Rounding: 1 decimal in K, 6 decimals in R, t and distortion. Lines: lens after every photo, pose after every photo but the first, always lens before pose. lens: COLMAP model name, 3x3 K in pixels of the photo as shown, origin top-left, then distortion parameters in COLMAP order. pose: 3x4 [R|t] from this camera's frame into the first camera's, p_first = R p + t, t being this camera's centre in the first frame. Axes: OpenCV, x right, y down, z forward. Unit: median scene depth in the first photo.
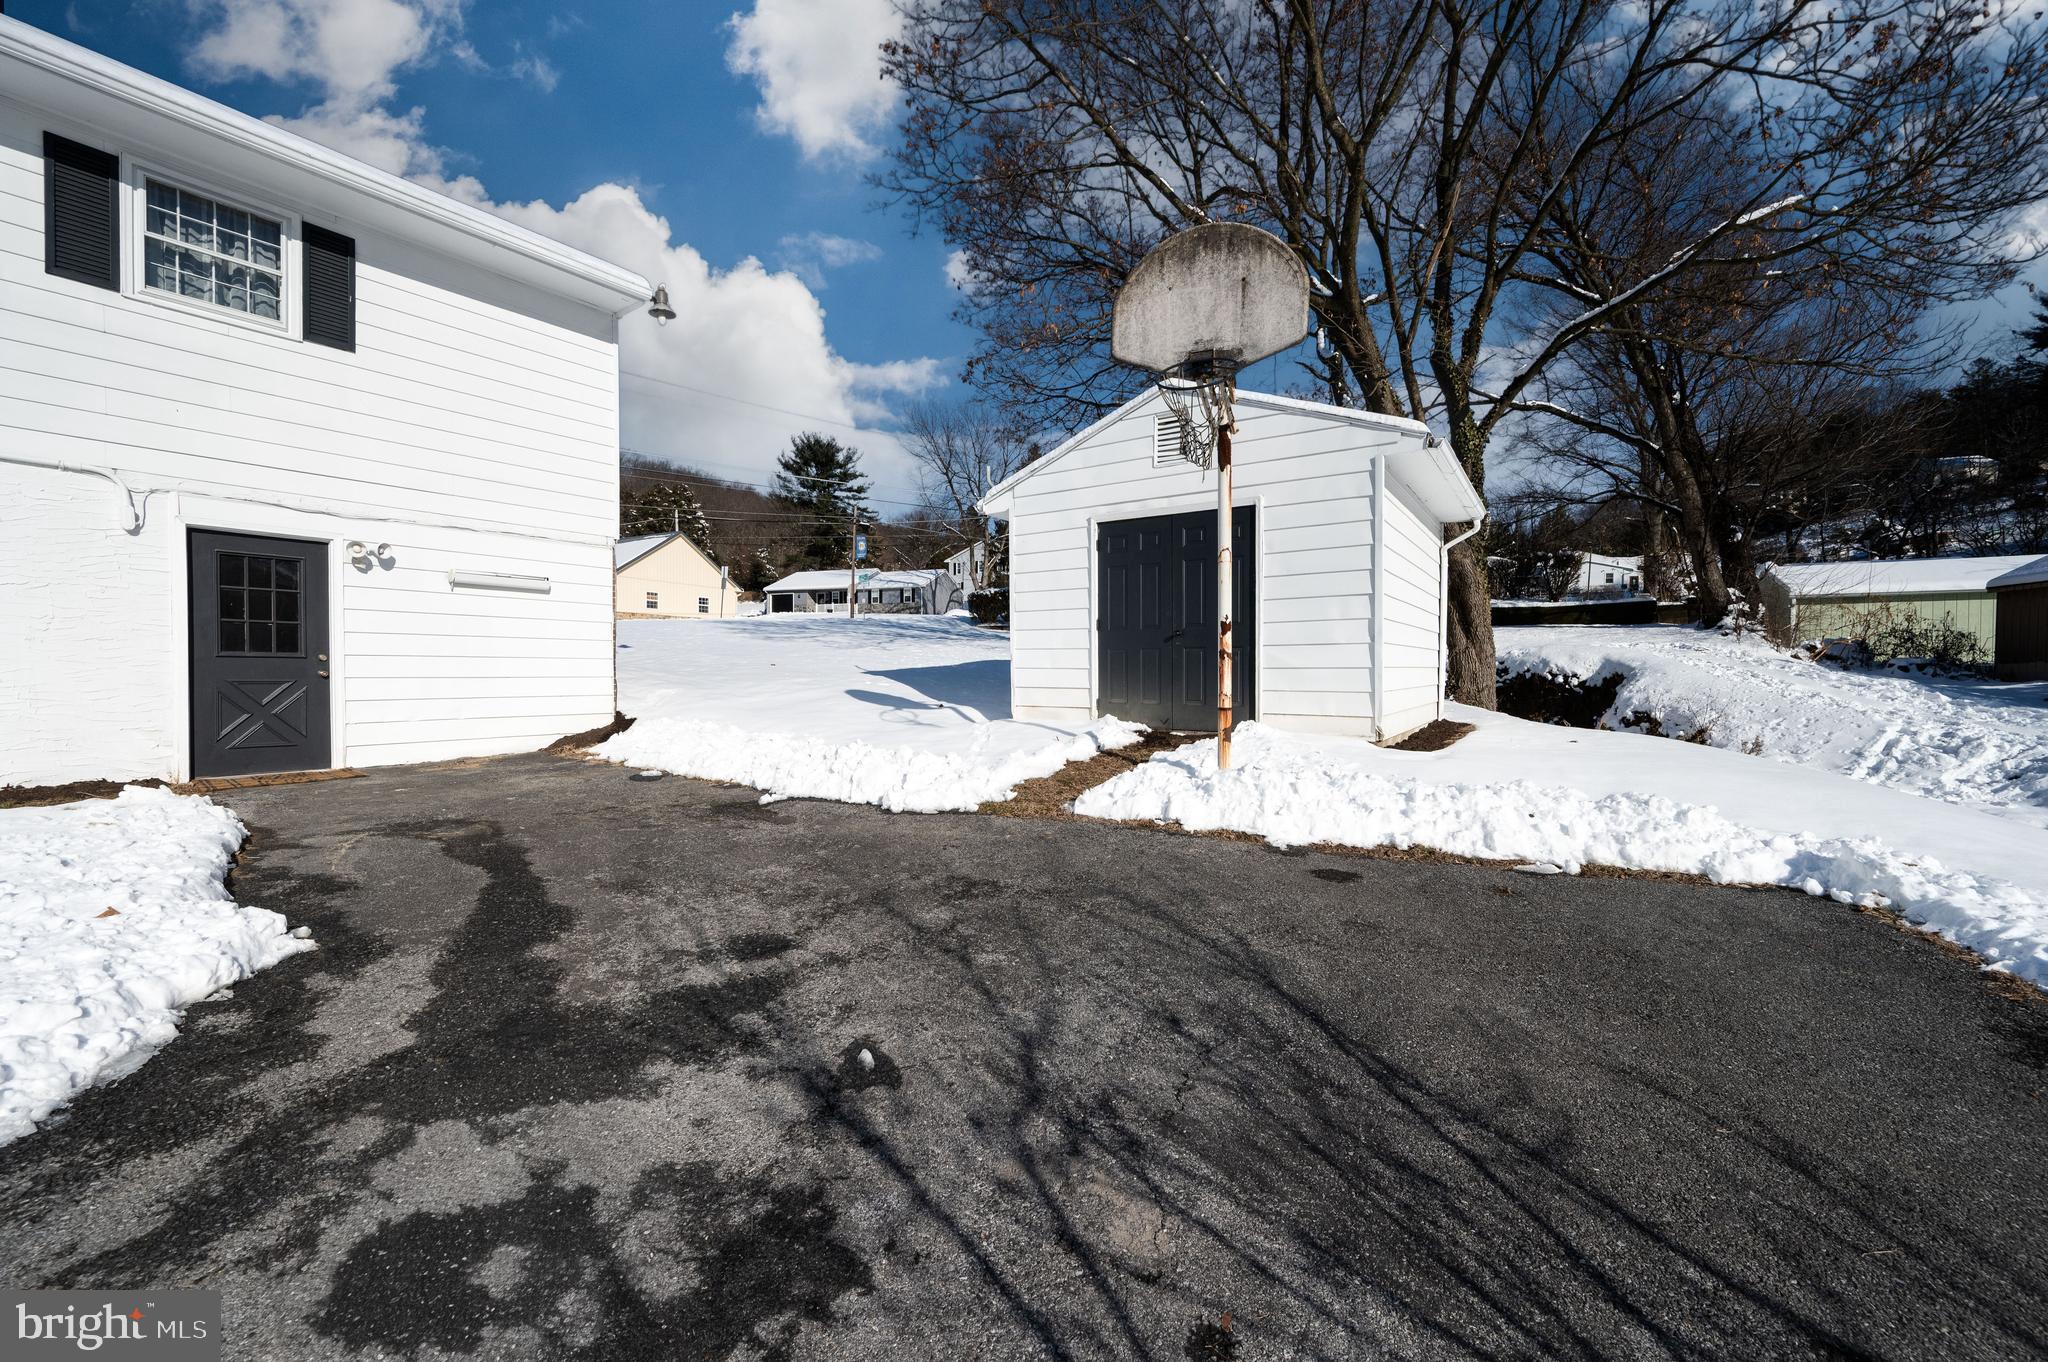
lens RADIAL K [[796.0, 0, 1036.9], [0, 796.0, 684.6], [0, 0, 1]] dist [-0.000137, -0.000013]
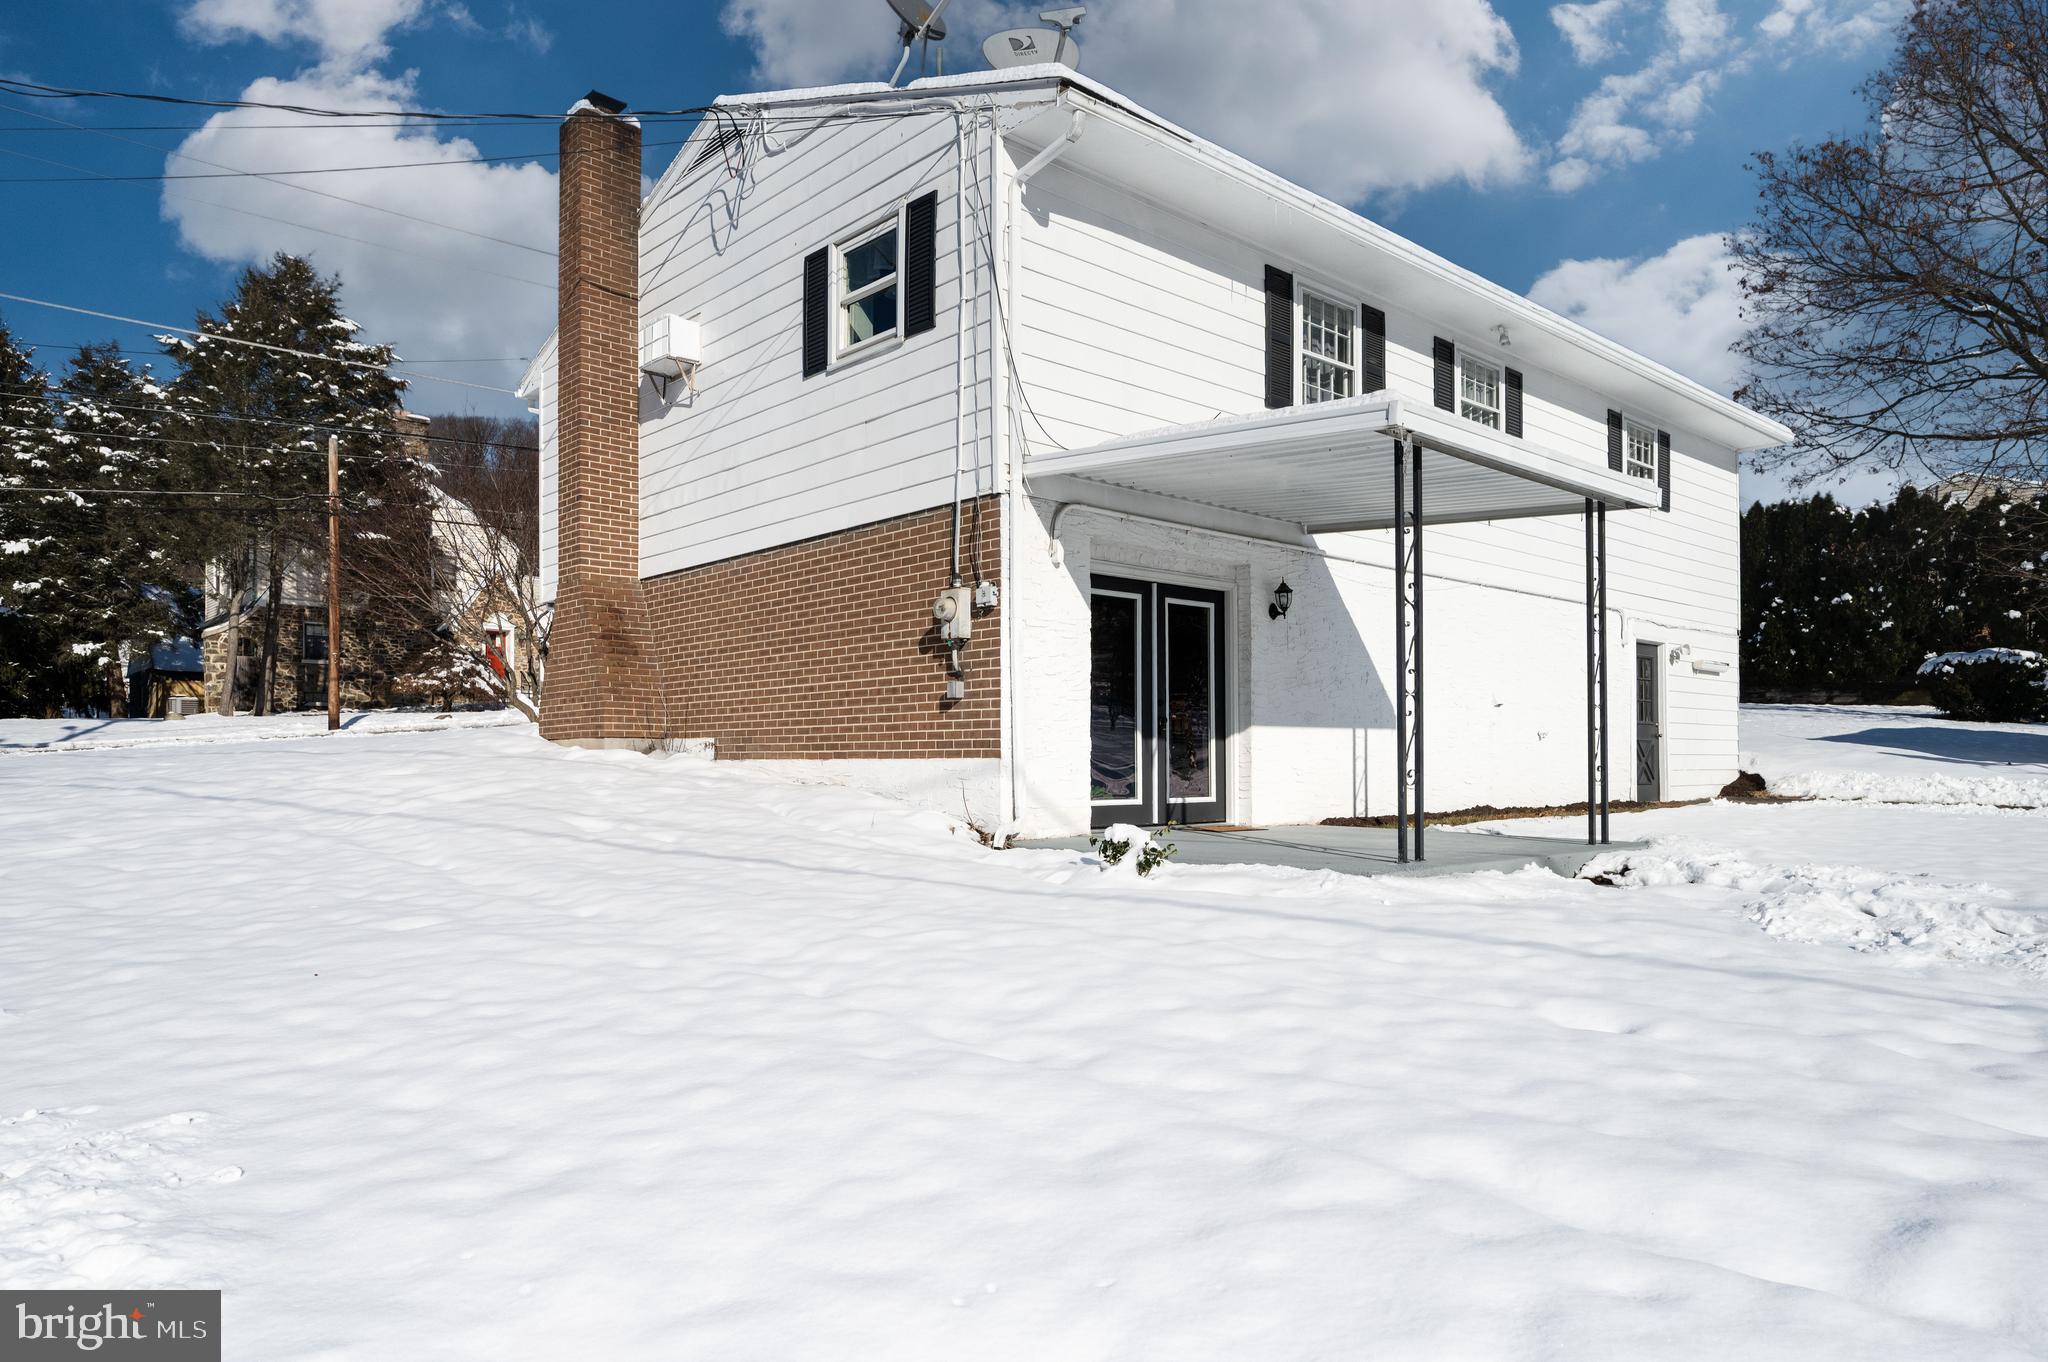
lens RADIAL K [[1327.2, 0, 1021.1], [0, 1327.2, 767.4], [0, 0, 1]] dist [-0.003724, -0.001518]
pose [[0.977755, -0.005390, -0.209682, -1.629954], [0.002460, 0.999896, -0.014236, 0.080775], [0.209737, 0.013403, 0.977666, -1.705531]]
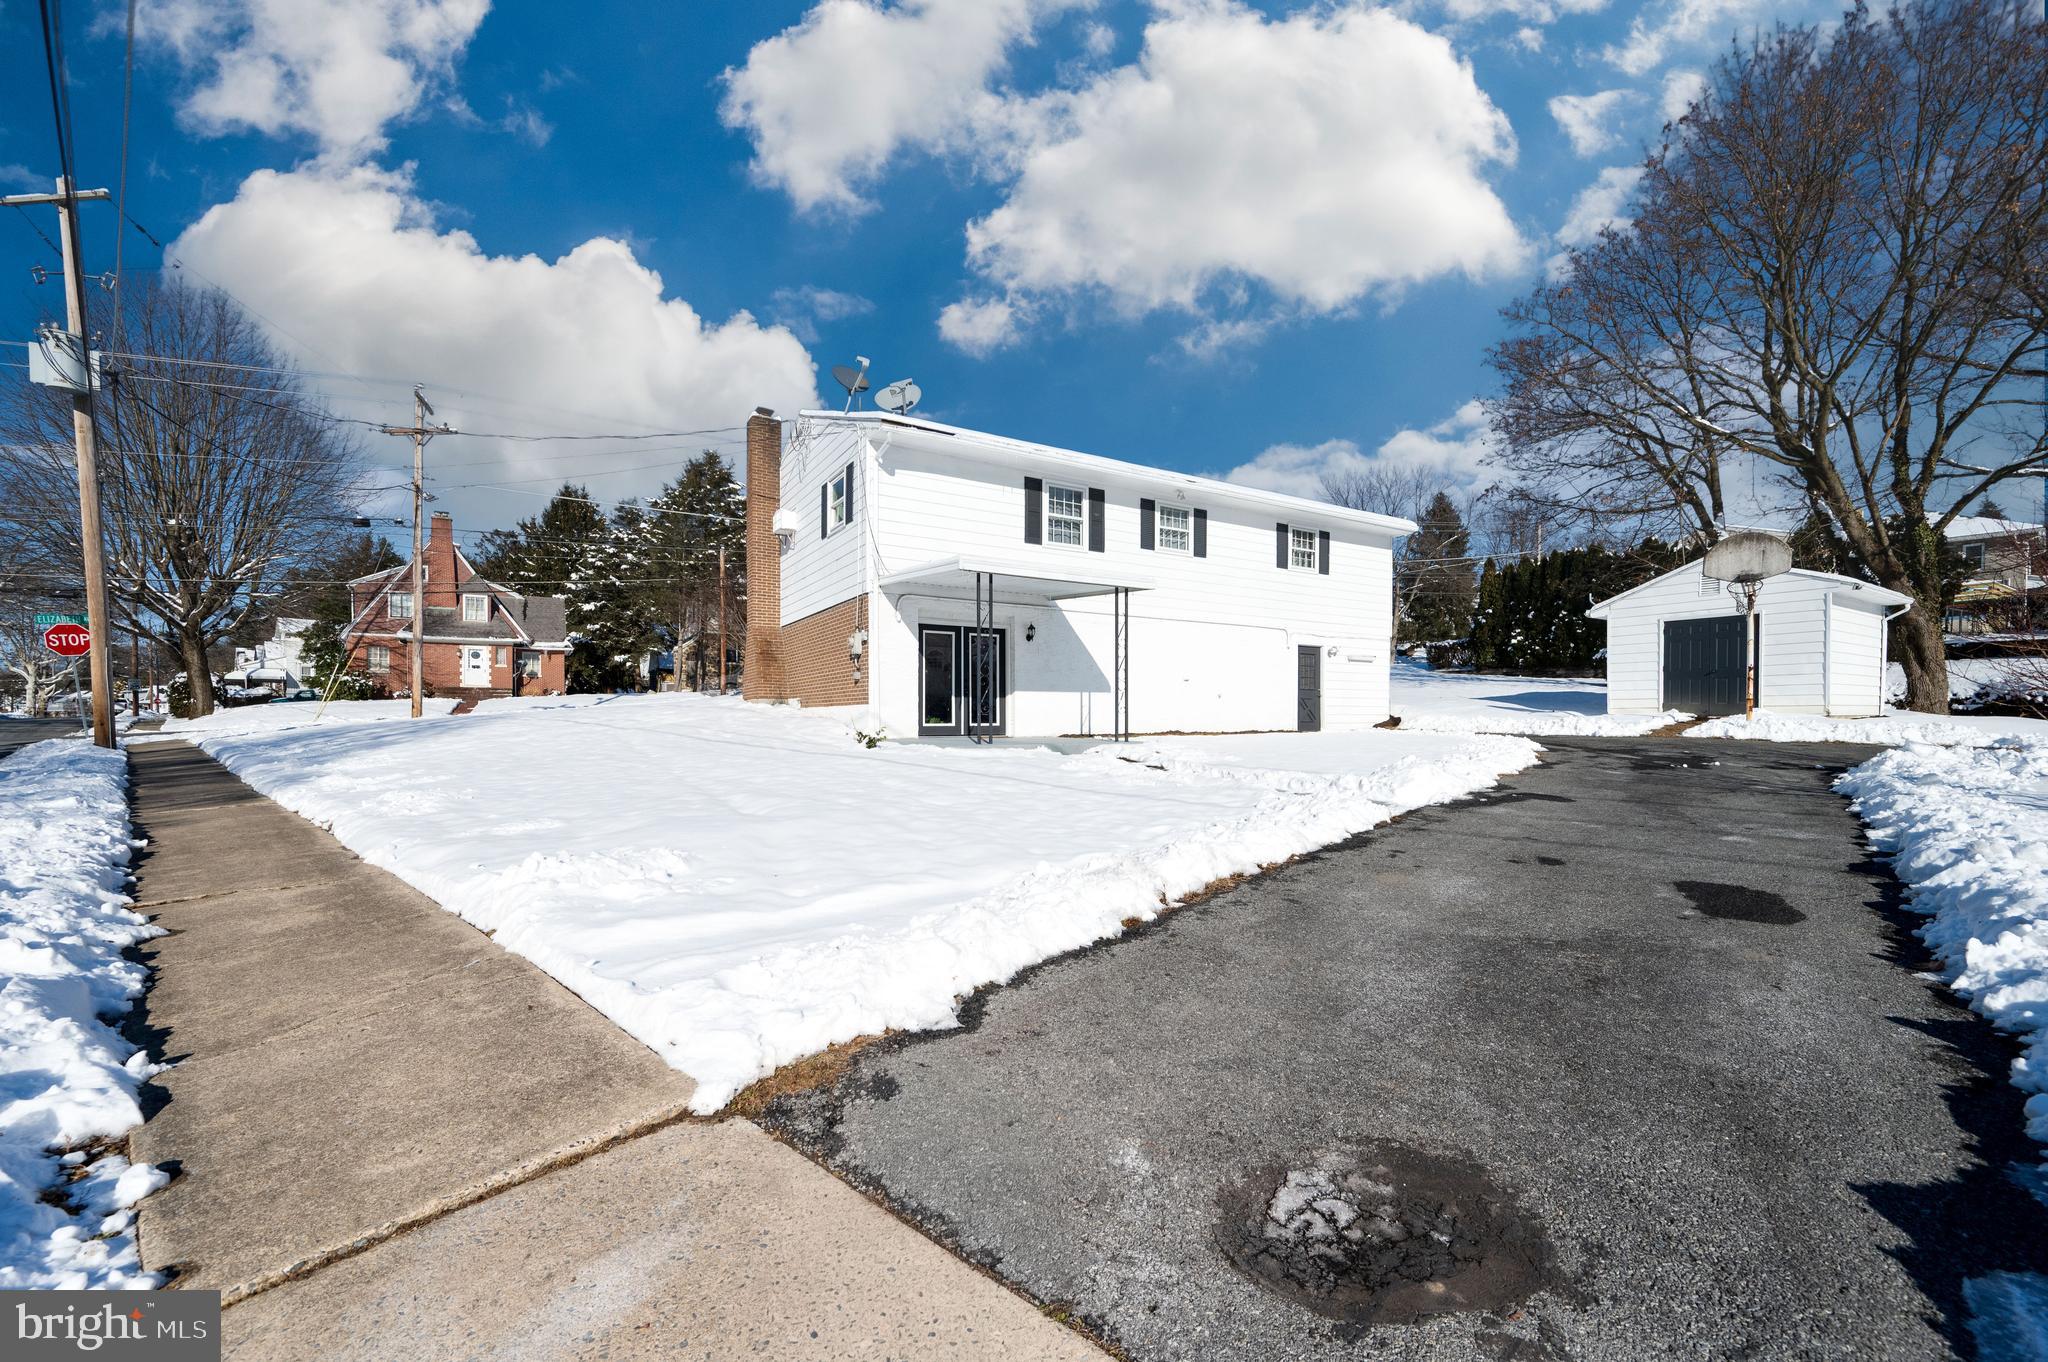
lens RADIAL K [[835.9, 0, 1029.8], [0, 835.9, 735.6], [0, 0, 1]] dist [0.000053, -0.000641]
pose [[0.918301, 0.001172, -0.395882, -0.725316], [-0.001193, 0.999999, 0.000193, 0.129373], [0.395882, 0.000295, 0.918301, -2.112624]]
